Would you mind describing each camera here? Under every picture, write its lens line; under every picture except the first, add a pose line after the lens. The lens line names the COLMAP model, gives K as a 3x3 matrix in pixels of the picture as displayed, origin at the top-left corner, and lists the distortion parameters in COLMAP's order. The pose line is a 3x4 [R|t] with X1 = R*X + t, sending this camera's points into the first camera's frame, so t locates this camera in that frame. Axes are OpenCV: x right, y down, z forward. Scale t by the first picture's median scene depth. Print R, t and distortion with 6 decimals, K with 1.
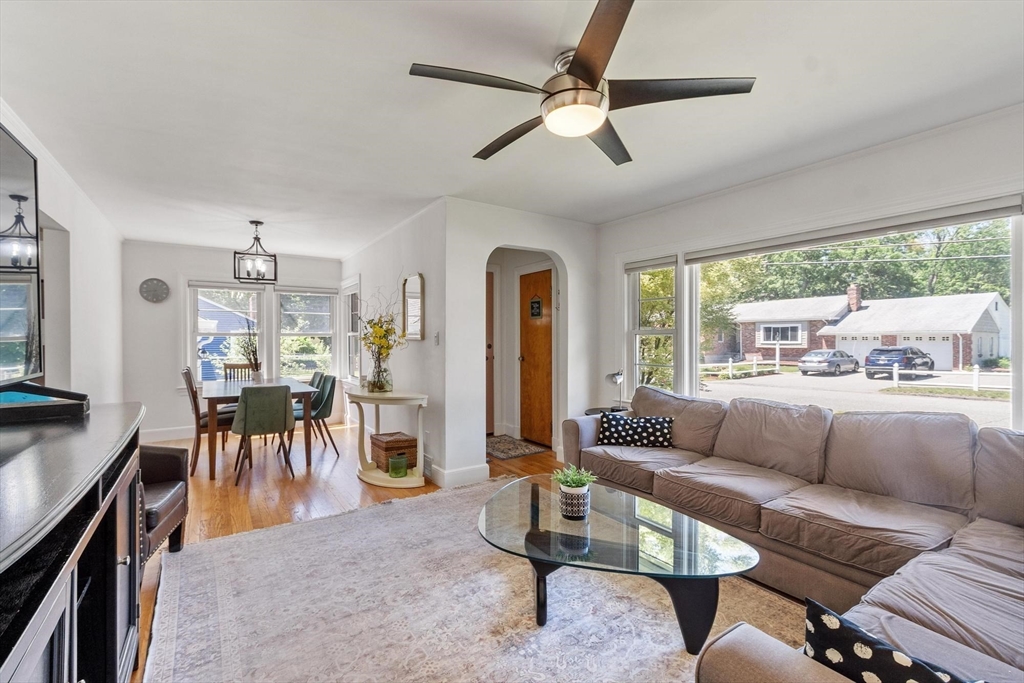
lens RADIAL K [[450.7, 0, 508.9], [0, 450.7, 338.4], [0, 0, 1]] dist [-0.000591, 0.000791]
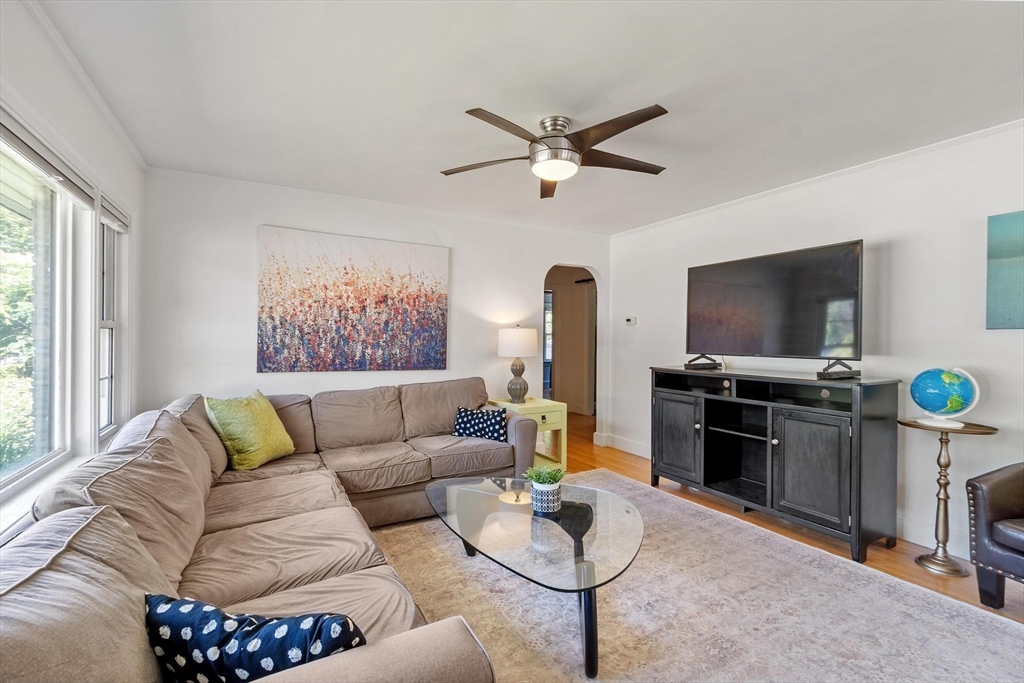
lens RADIAL K [[450.7, 0, 507.5], [0, 450.7, 339.0], [0, 0, 1]] dist [-0.000591, 0.000791]
pose [[-0.996756, -0.006086, 0.080255, 0.152635], [-0.005395, 0.999946, 0.008826, -0.004919], [-0.080305, 0.008365, -0.996735, 2.019790]]
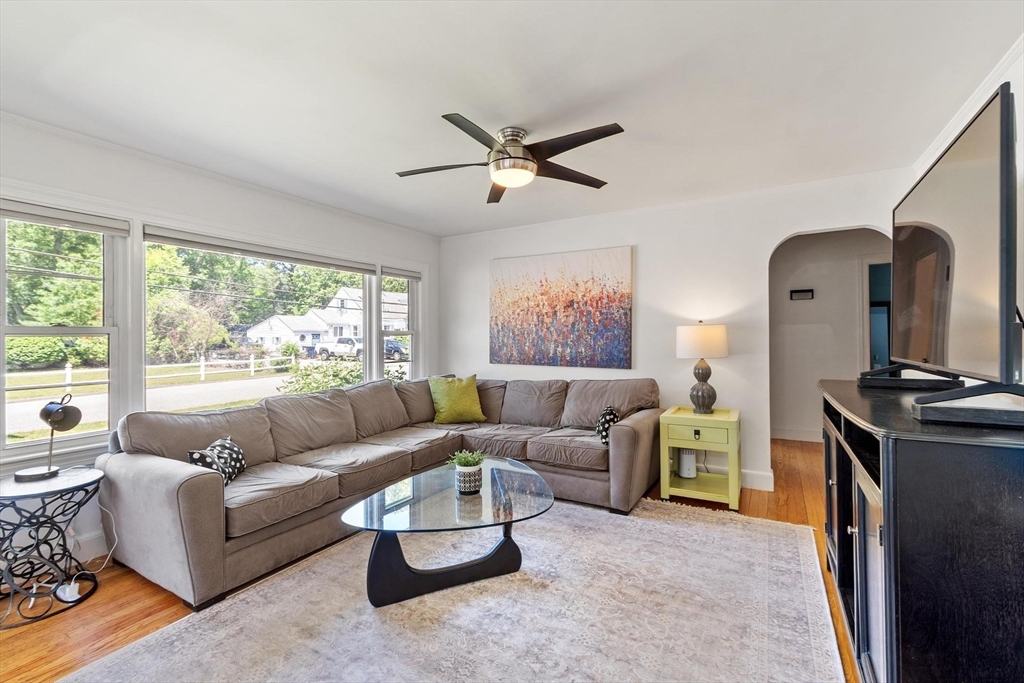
lens RADIAL K [[450.7, 0, 504.7], [0, 450.7, 331.8], [0, 0, 1]] dist [-0.000591, 0.000791]
pose [[-0.432849, 0.015615, 0.901331, -0.935664], [0.012834, 0.999855, -0.011159, 0.000544], [-0.901375, 0.006737, -0.432987, 1.413626]]
